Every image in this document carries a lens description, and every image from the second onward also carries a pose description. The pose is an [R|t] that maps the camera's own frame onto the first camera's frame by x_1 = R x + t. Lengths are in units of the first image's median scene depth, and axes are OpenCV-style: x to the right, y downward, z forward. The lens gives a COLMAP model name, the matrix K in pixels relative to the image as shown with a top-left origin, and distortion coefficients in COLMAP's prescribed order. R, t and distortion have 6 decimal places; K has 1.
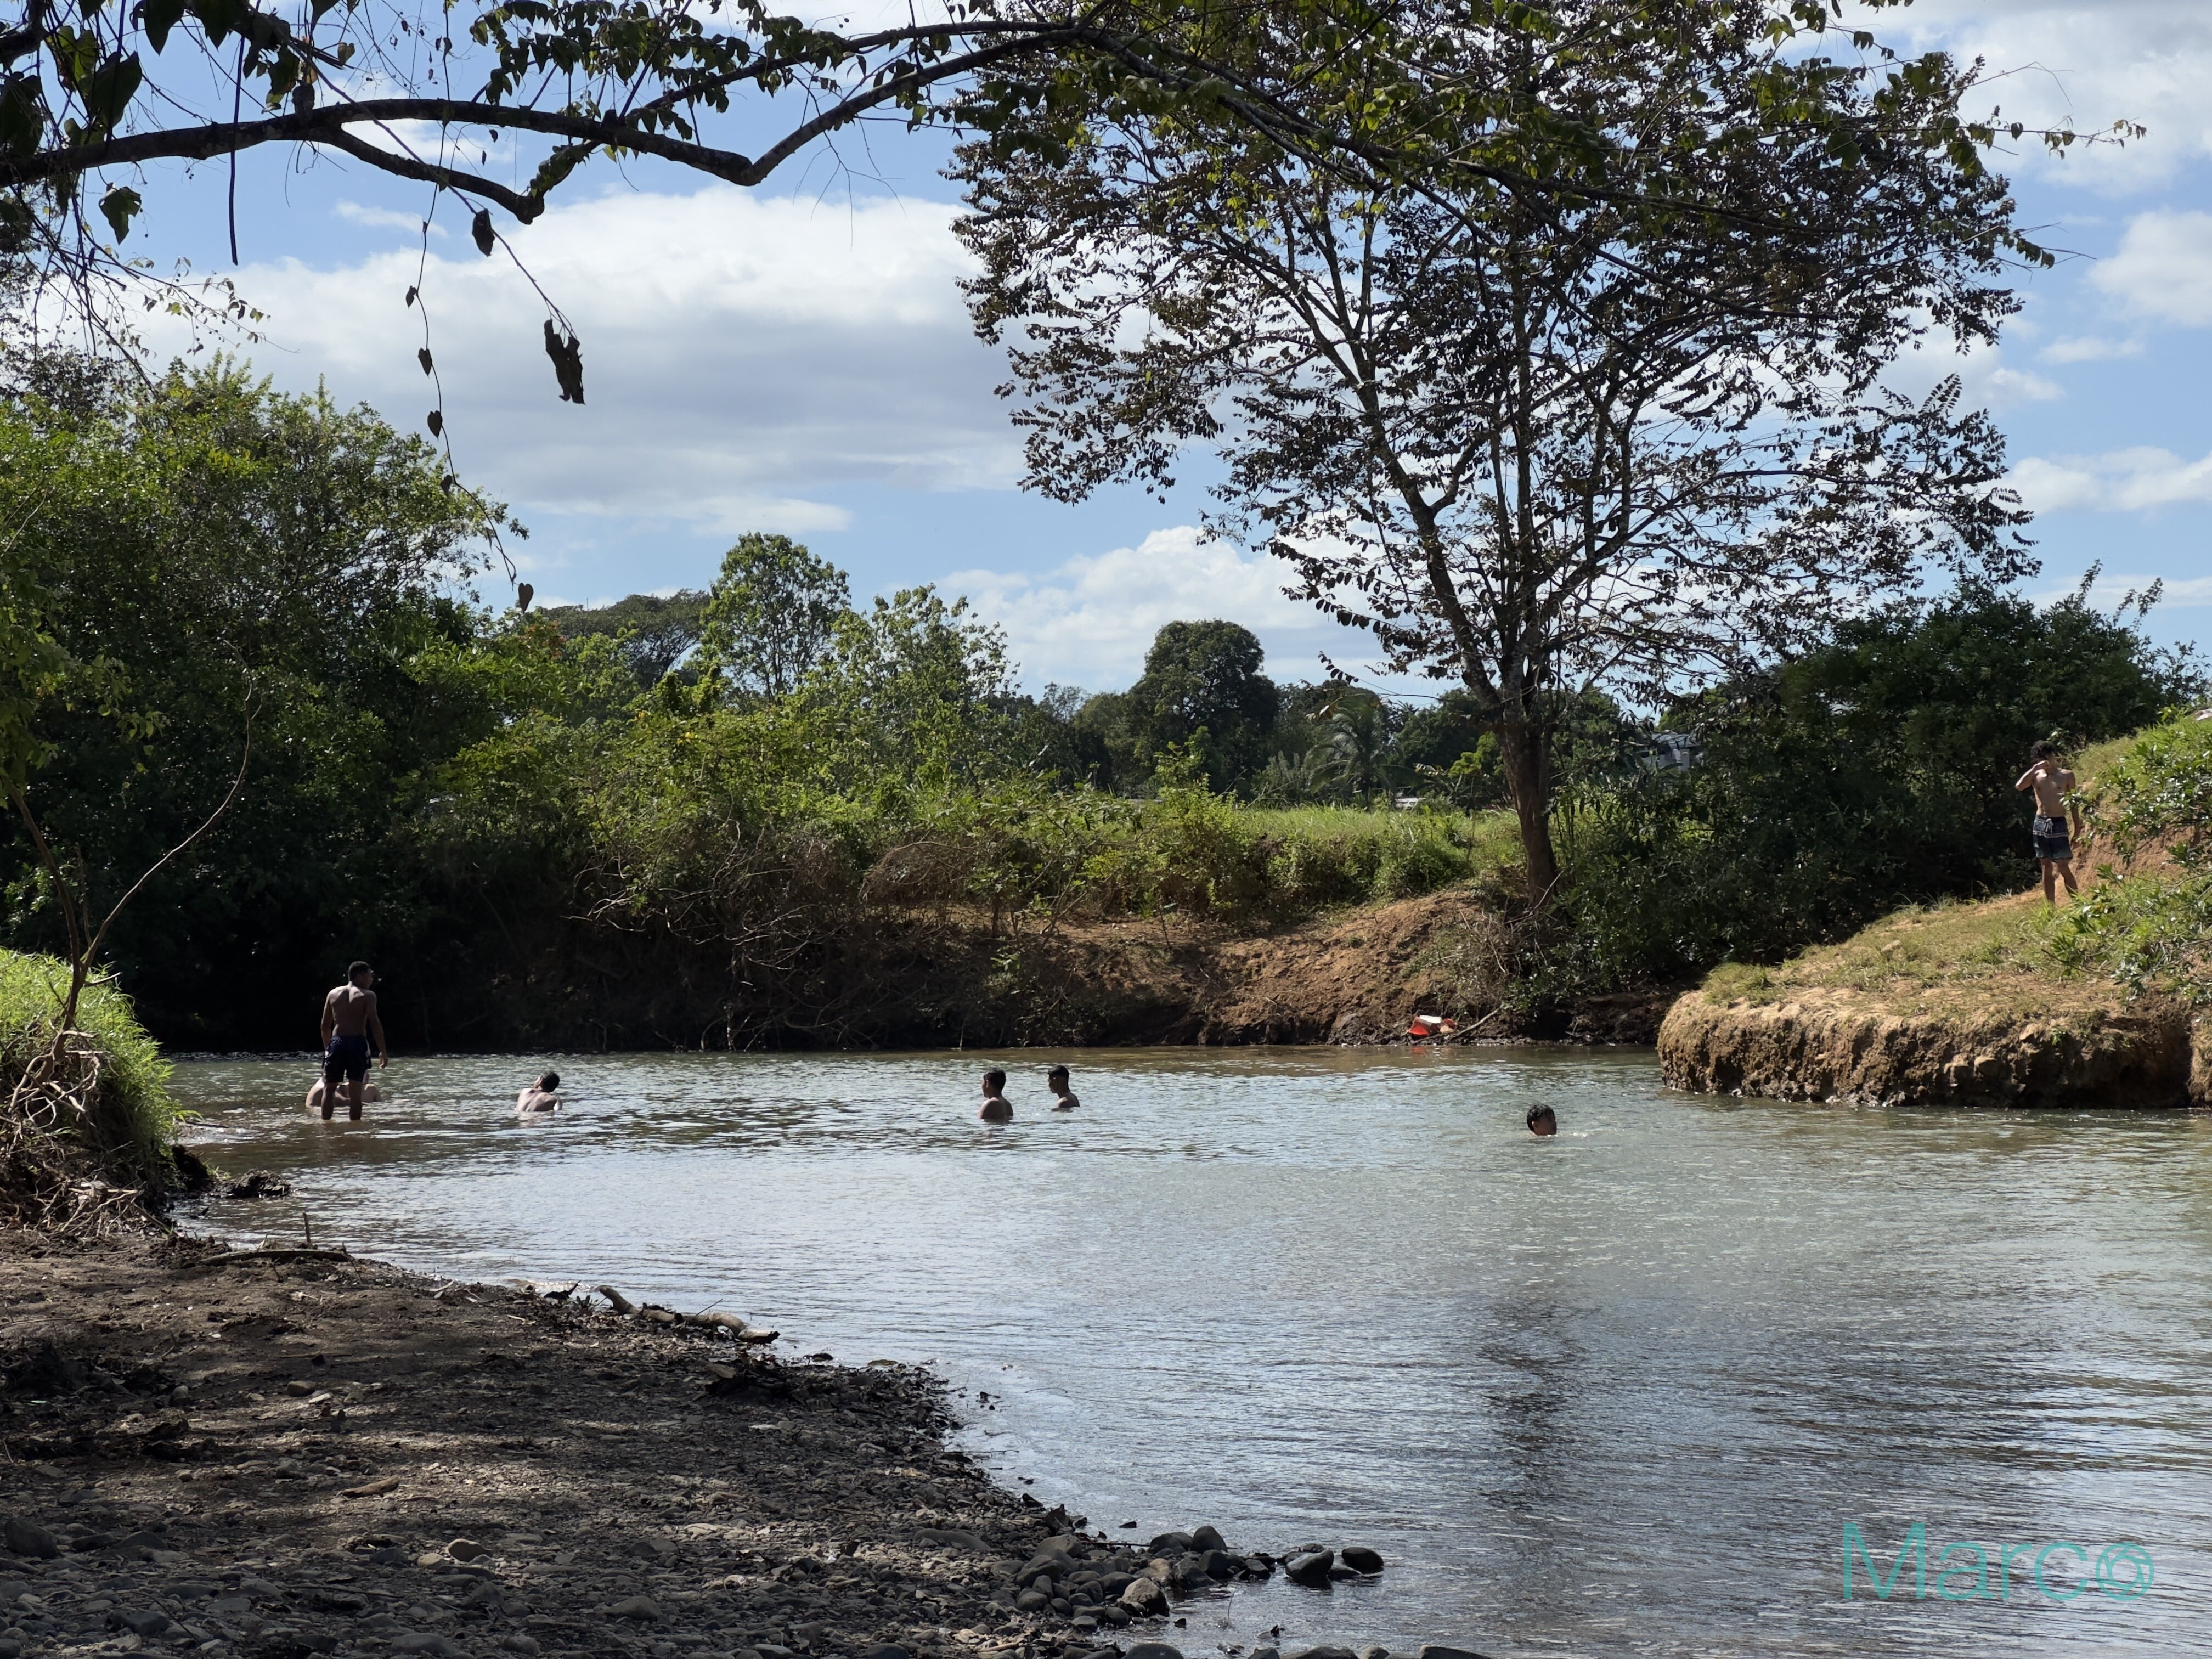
lens RADIAL K [[5041.0, 0, 1105.3], [0, 5041.0, 662.9], [0, 0, 1]] dist [0.253022, 0.164795]
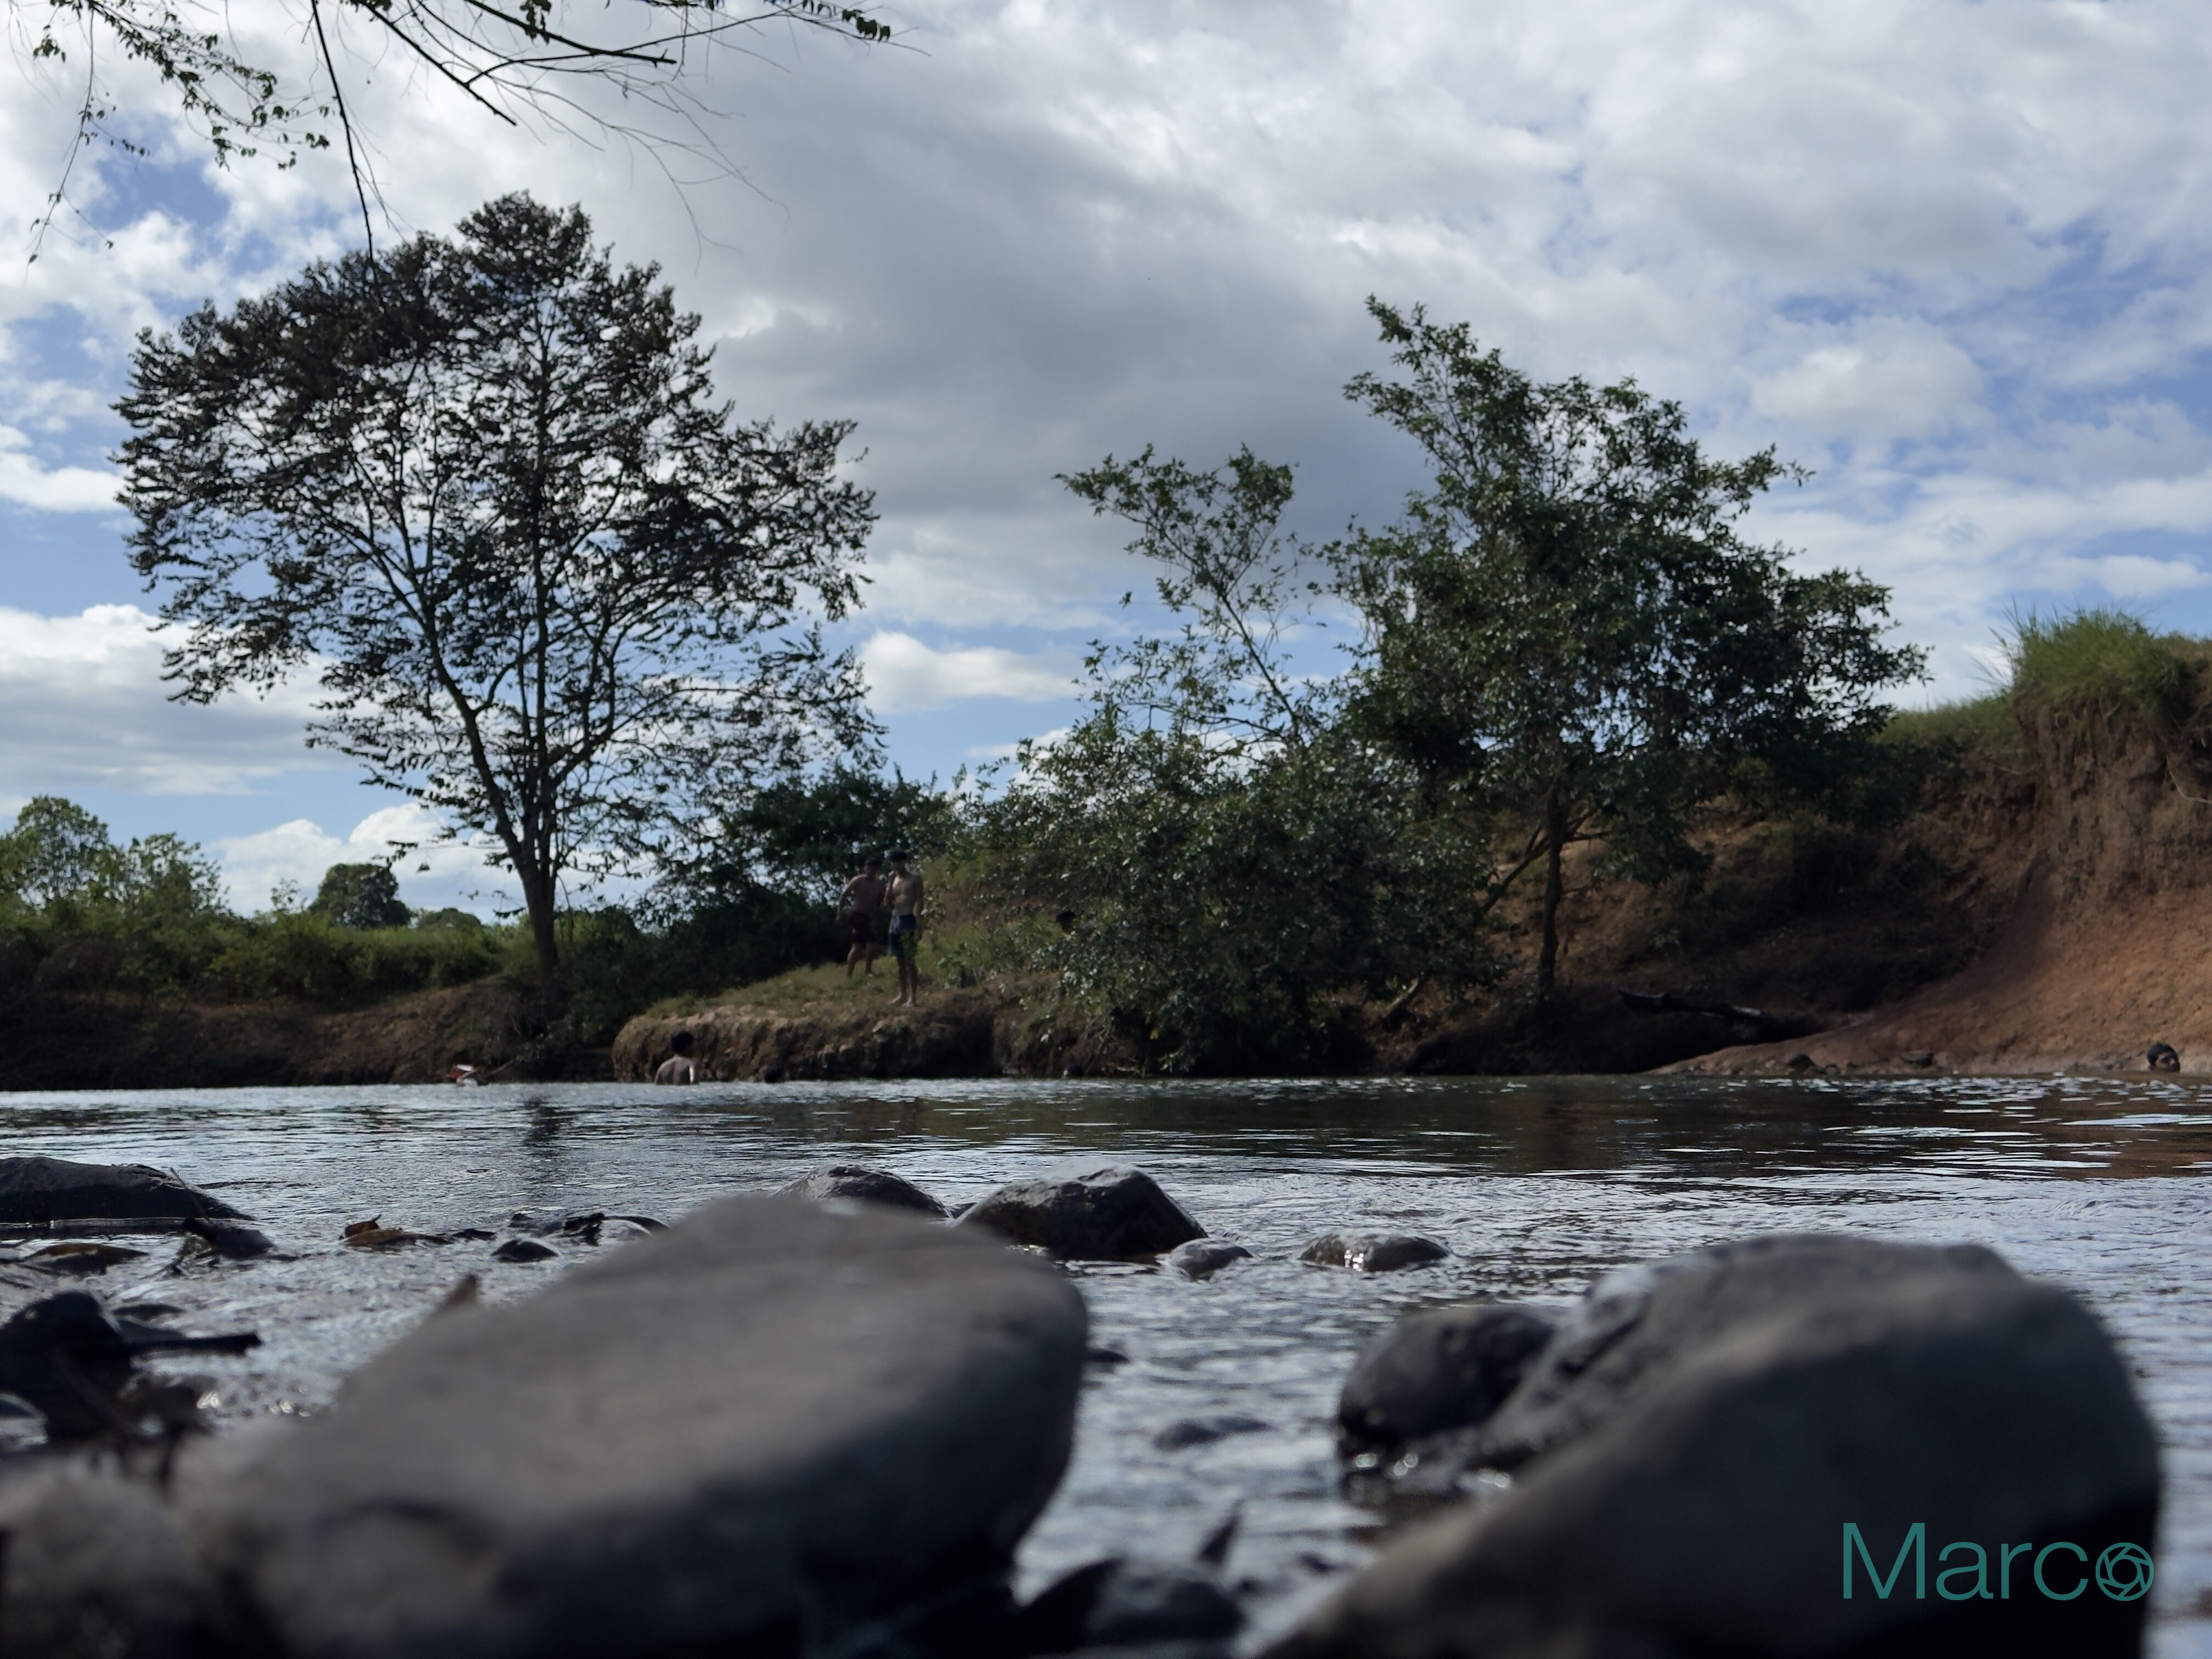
lens RADIAL K [[3081.2, 0, 1106.0], [0, 3081.2, 829.5], [0, 0, 1]] dist [0.143239, -0.023033]
pose [[0.968449, 0.015775, 0.248713, 0.020540], [-0.009217, 0.999579, -0.027509, 0.025346], [-0.249042, 0.024349, 0.968186, 0.111439]]
